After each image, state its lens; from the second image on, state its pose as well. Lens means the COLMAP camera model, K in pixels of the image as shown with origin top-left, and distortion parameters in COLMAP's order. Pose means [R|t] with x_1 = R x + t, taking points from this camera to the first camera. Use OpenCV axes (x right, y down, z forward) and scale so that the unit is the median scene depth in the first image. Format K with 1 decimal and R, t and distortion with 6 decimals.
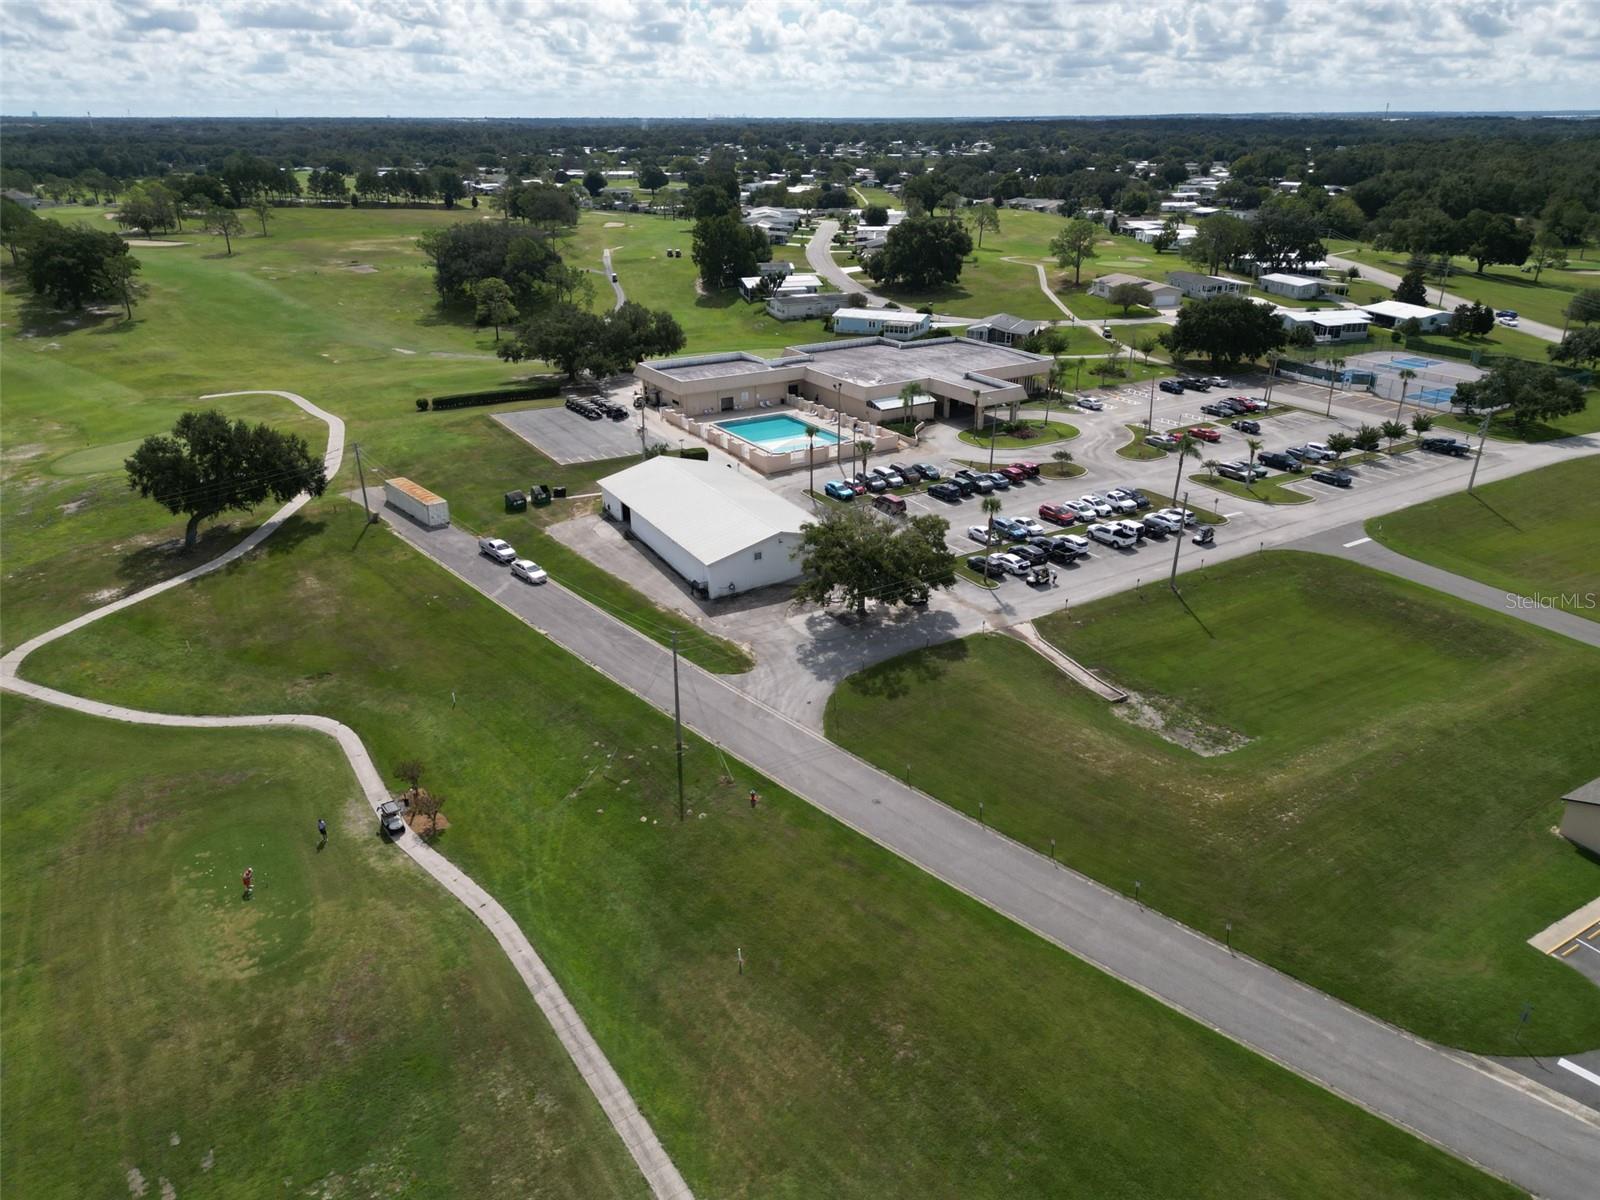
lens RADIAL K [[1140.4, 0, 800.5], [0, 1140.4, 611.4], [0, 0, 1]] dist [0.061178, -0.051530]
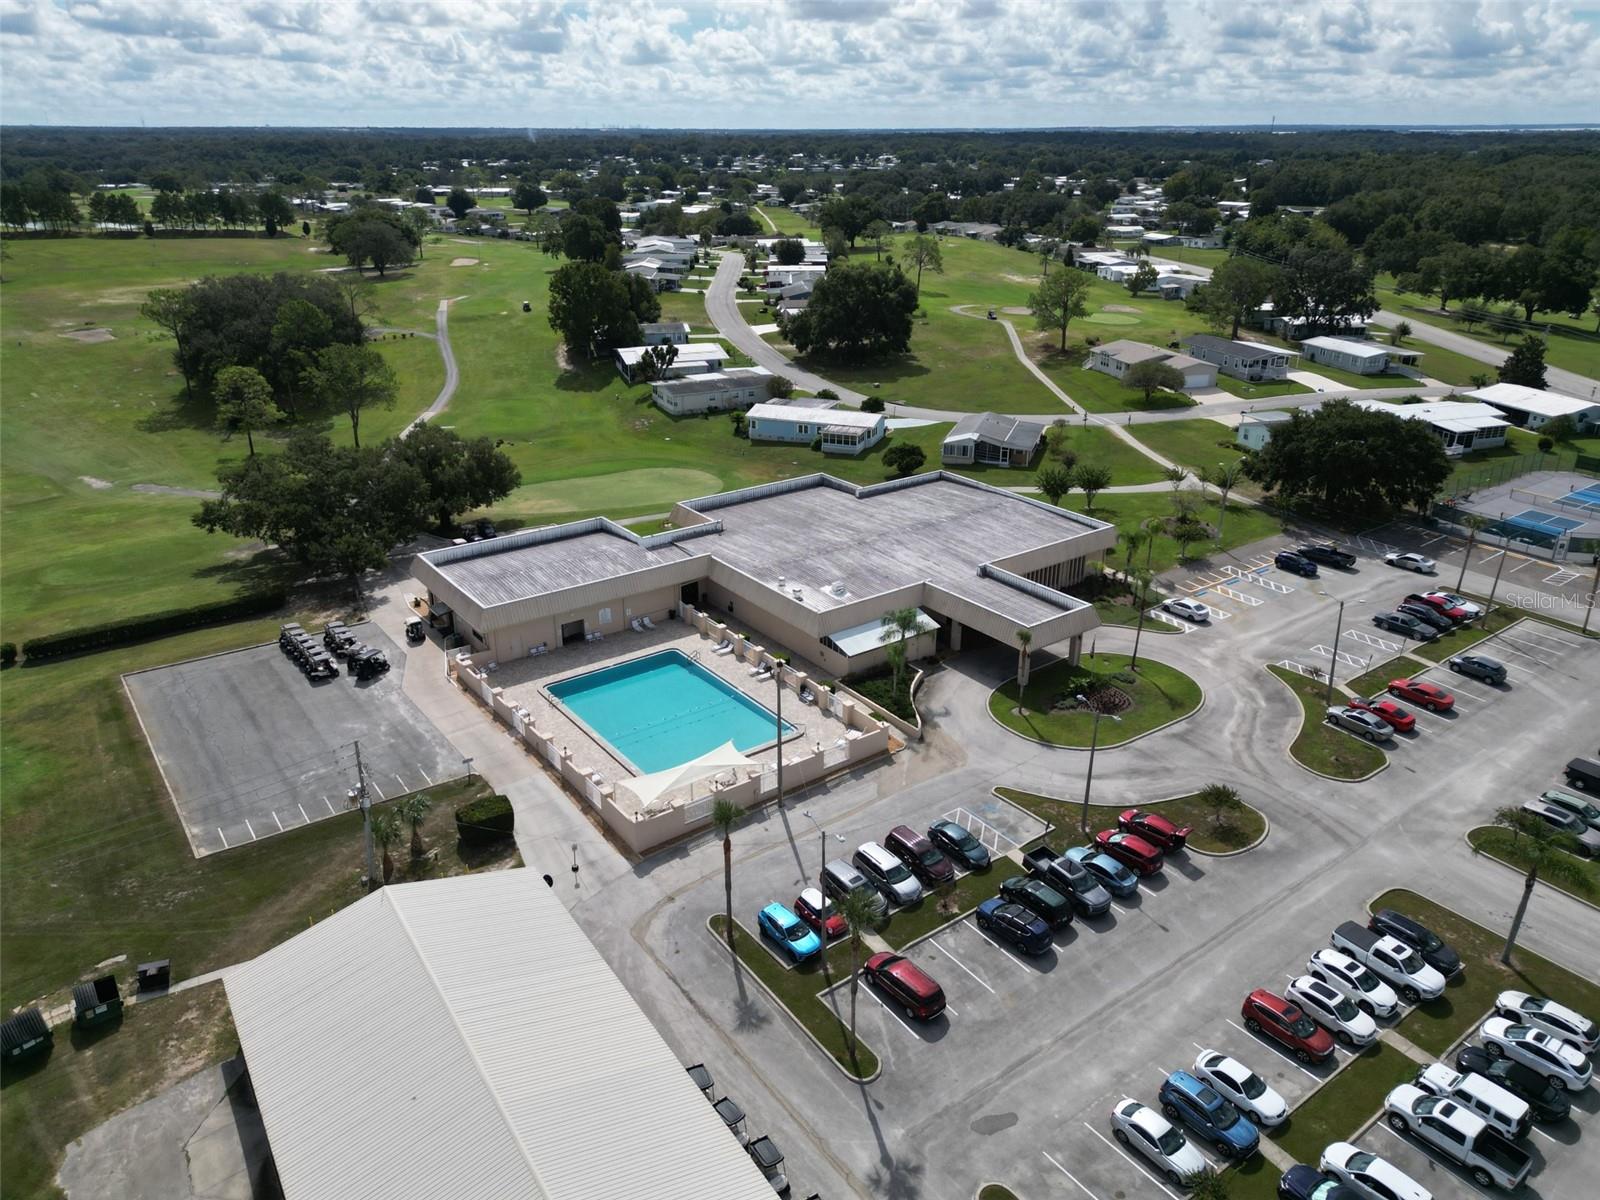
lens RADIAL K [[1140.4, 0, 801.7], [0, 1140.4, 607.6], [0, 0, 1]] dist [0.061178, -0.051530]
pose [[0.996436, -0.030743, 0.078544, 0.003246], [0.031603, 0.999453, -0.009733, -0.119993], [-0.078202, 0.012181, 0.996863, 0.274605]]
